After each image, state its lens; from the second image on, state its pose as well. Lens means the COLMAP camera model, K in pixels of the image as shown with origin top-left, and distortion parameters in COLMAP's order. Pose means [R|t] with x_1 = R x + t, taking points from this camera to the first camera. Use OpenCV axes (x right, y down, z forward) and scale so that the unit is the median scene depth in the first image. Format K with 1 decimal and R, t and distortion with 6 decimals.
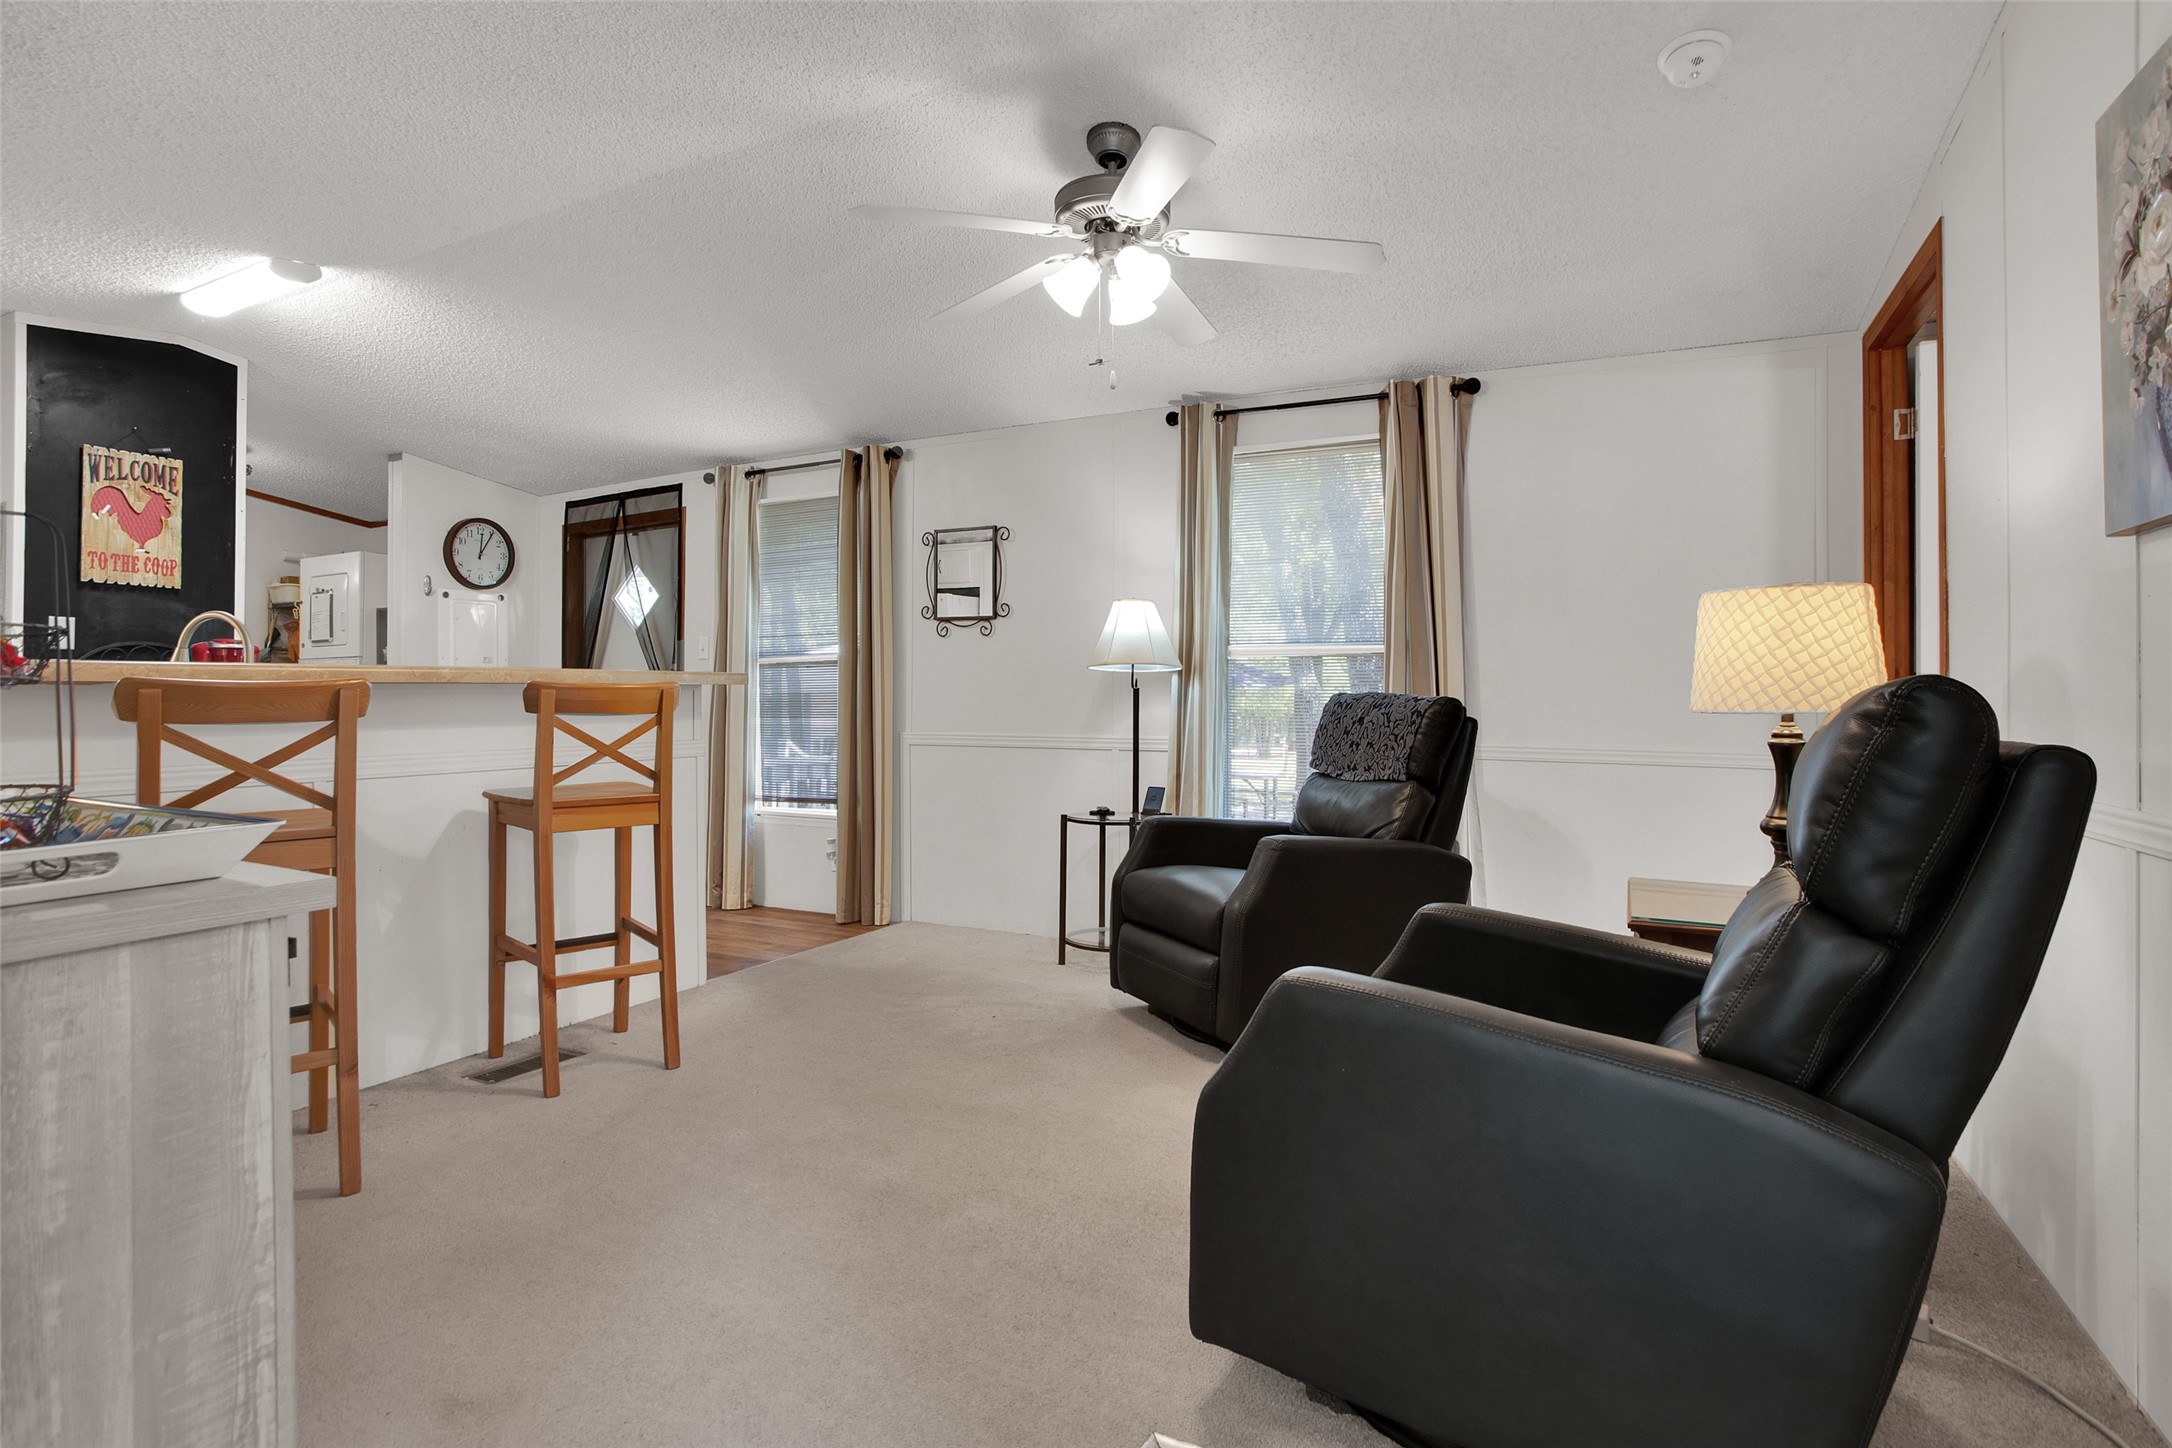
lens RADIAL K [[1087.3, 0, 1089.1], [0, 1087.3, 708.4], [0, 0, 1]] dist [-0.025673, 0.007946]
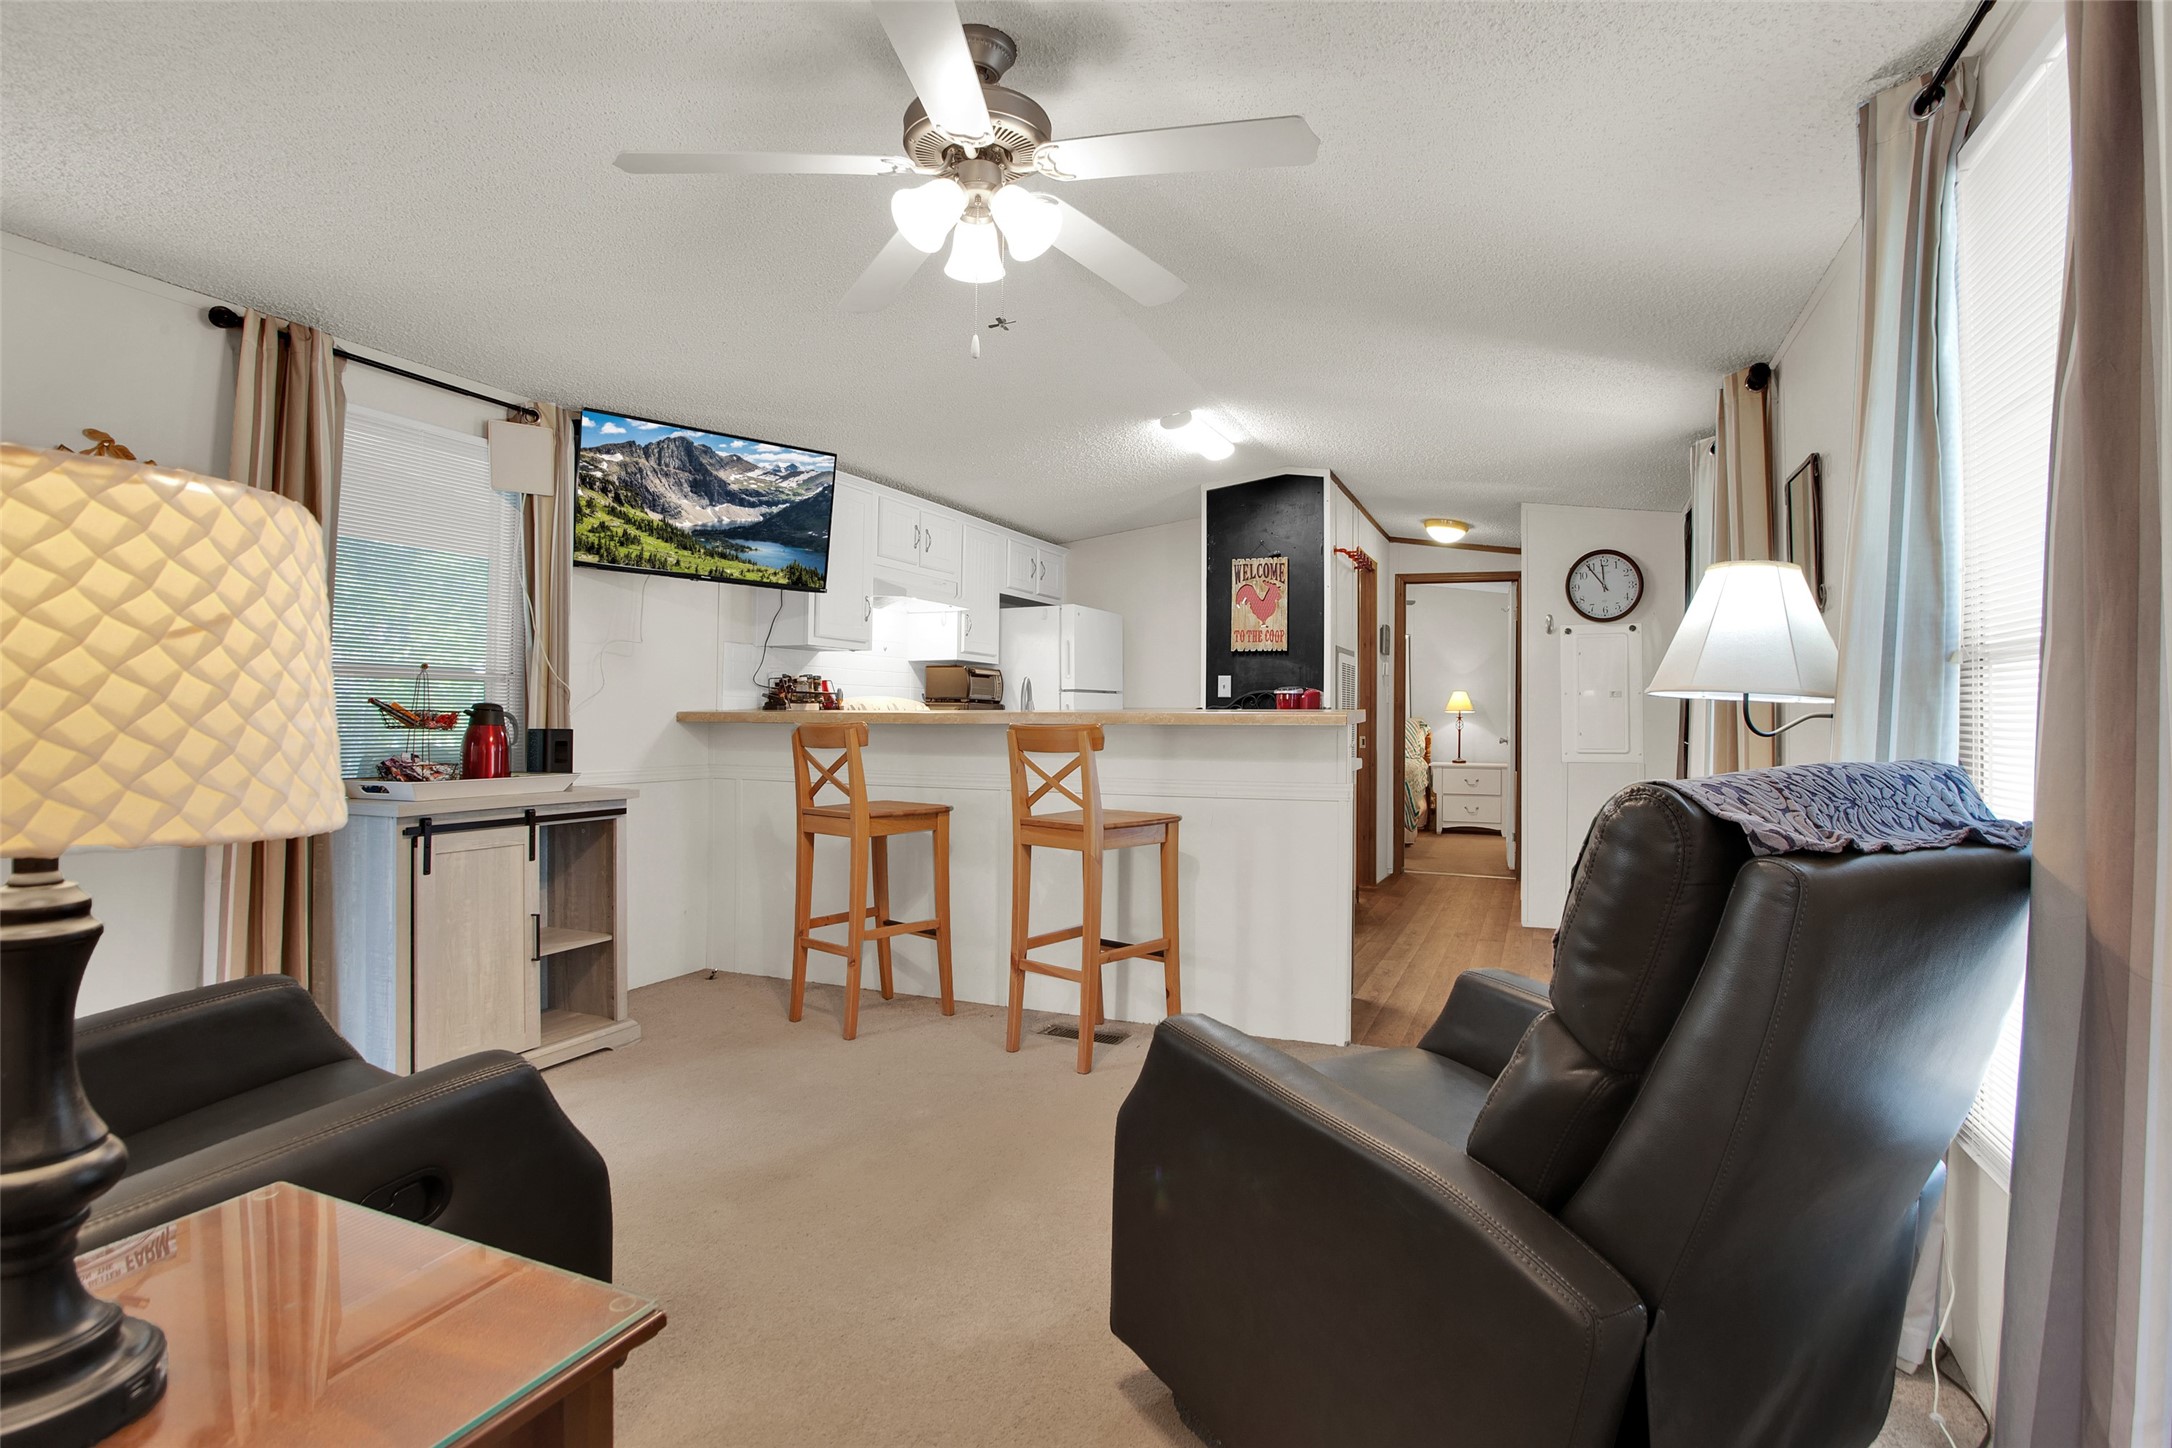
lens RADIAL K [[1087.3, 0, 1085.5], [0, 1087.3, 712.5], [0, 0, 1]] dist [-0.025673, 0.007946]
pose [[0.082542, -0.002142, -0.996585, 0.524419], [-0.018181, 0.999828, -0.003655, -0.023871], [0.996422, 0.018421, 0.082489, 0.650709]]
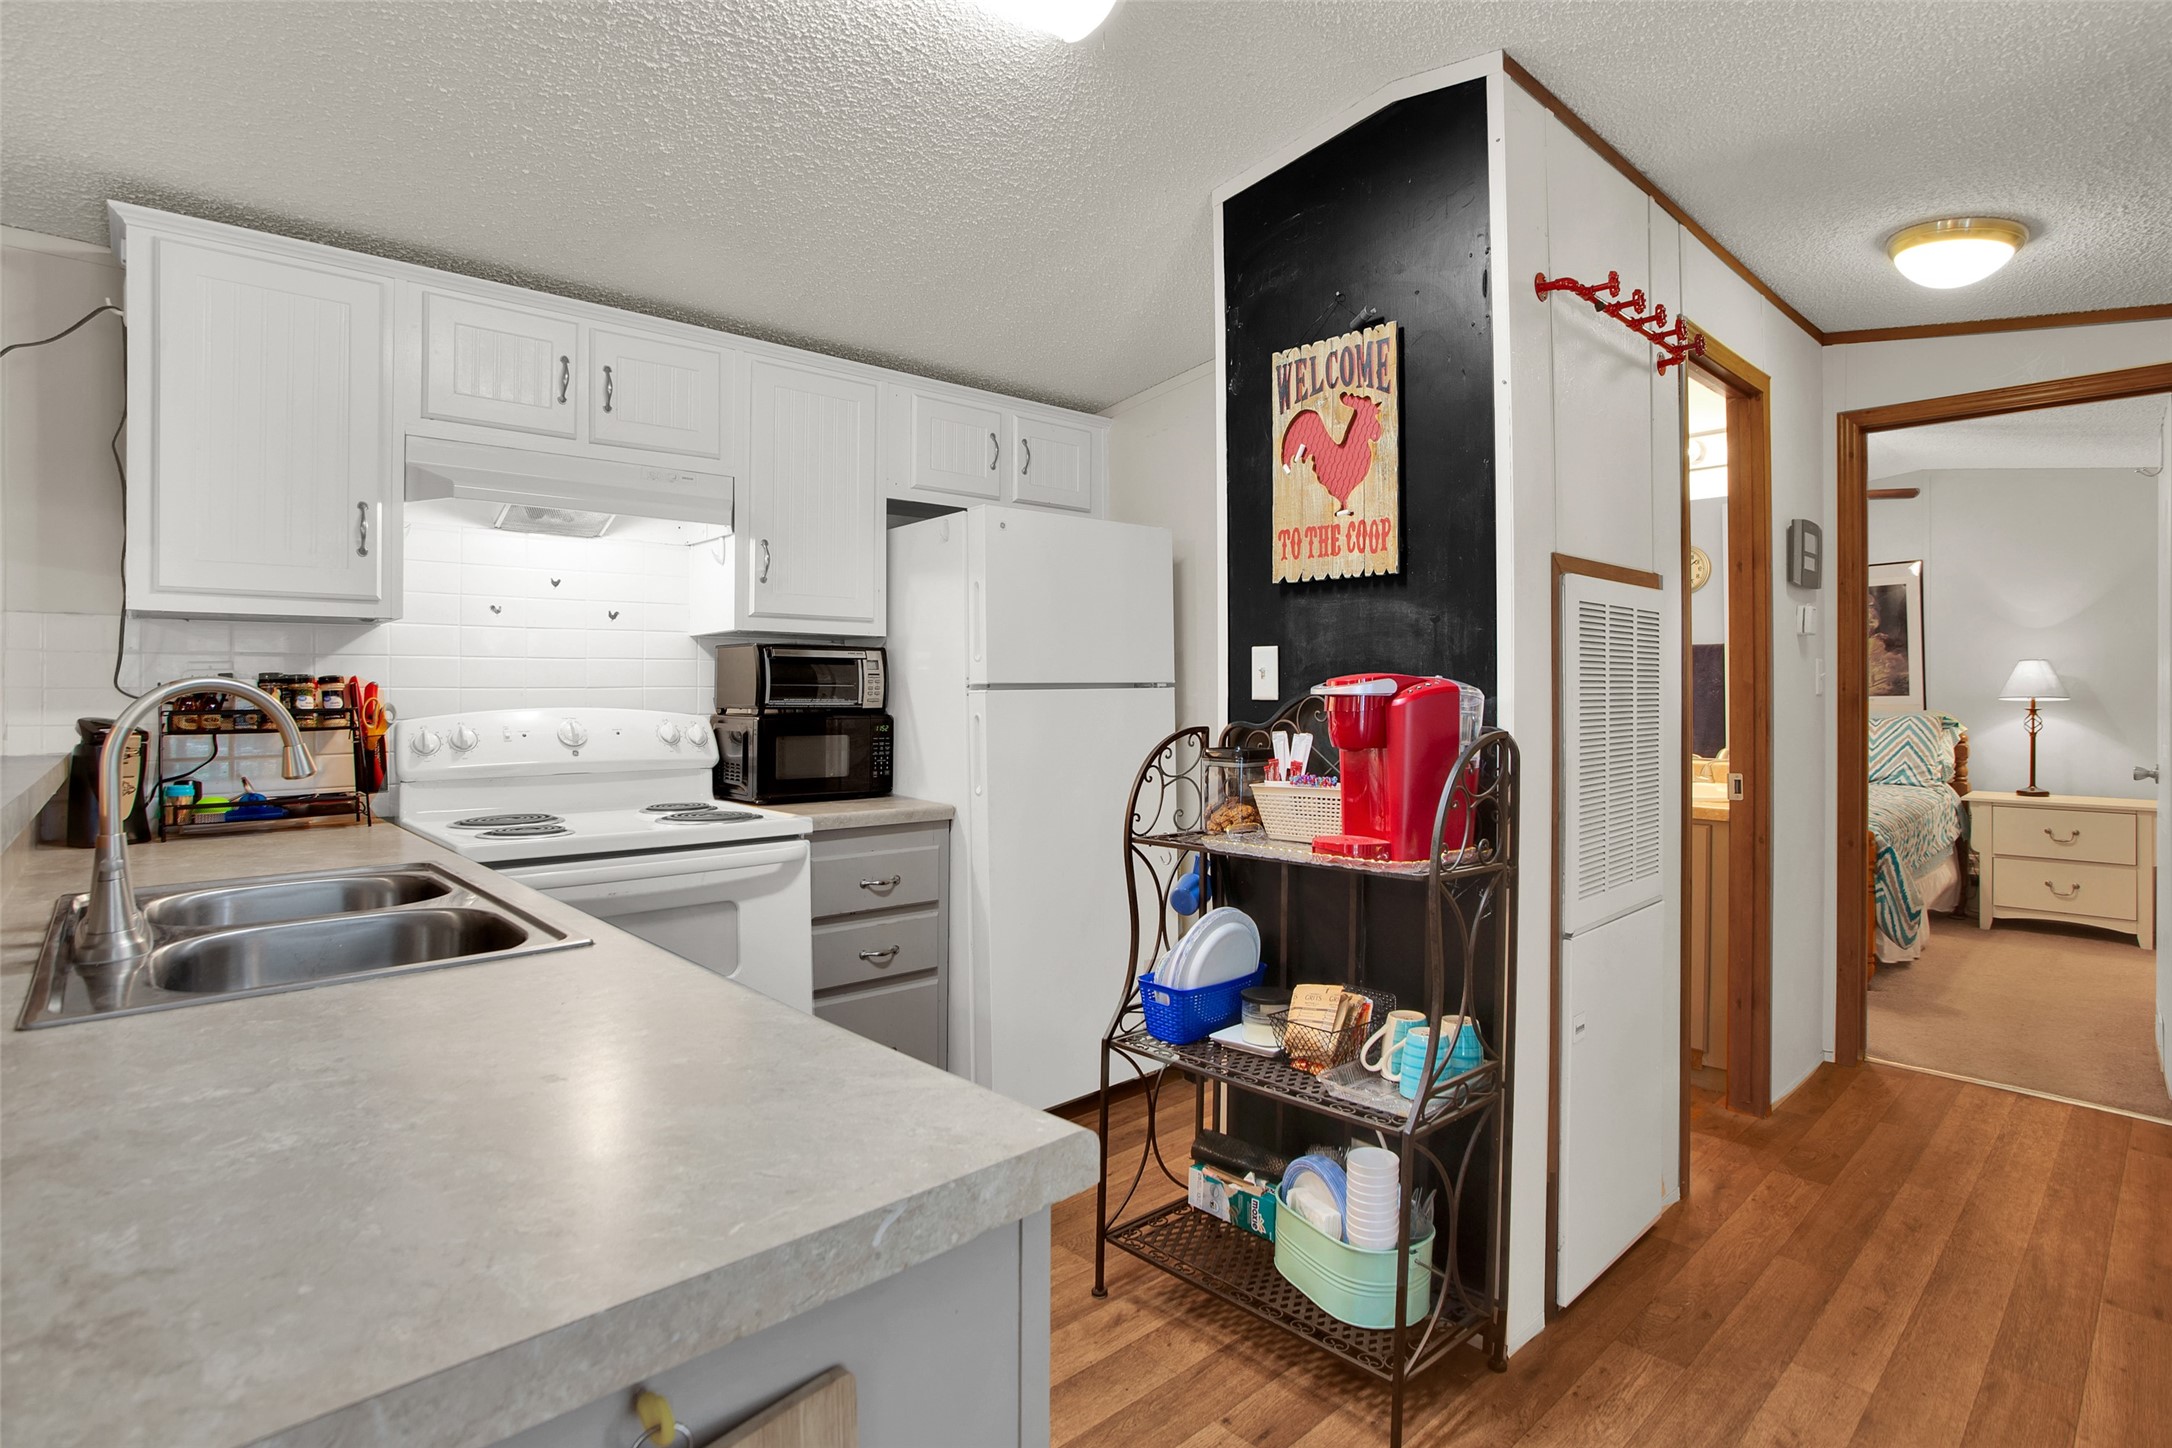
lens RADIAL K [[1087.3, 0, 1079.3], [0, 1087.3, 704.8], [0, 0, 1]] dist [-0.025673, 0.007946]
pose [[-0.322569, 0.011134, -0.946481, -0.320154], [-0.004084, 0.999905, 0.013155, -0.056836], [0.946537, 0.008109, -0.322492, 1.053357]]
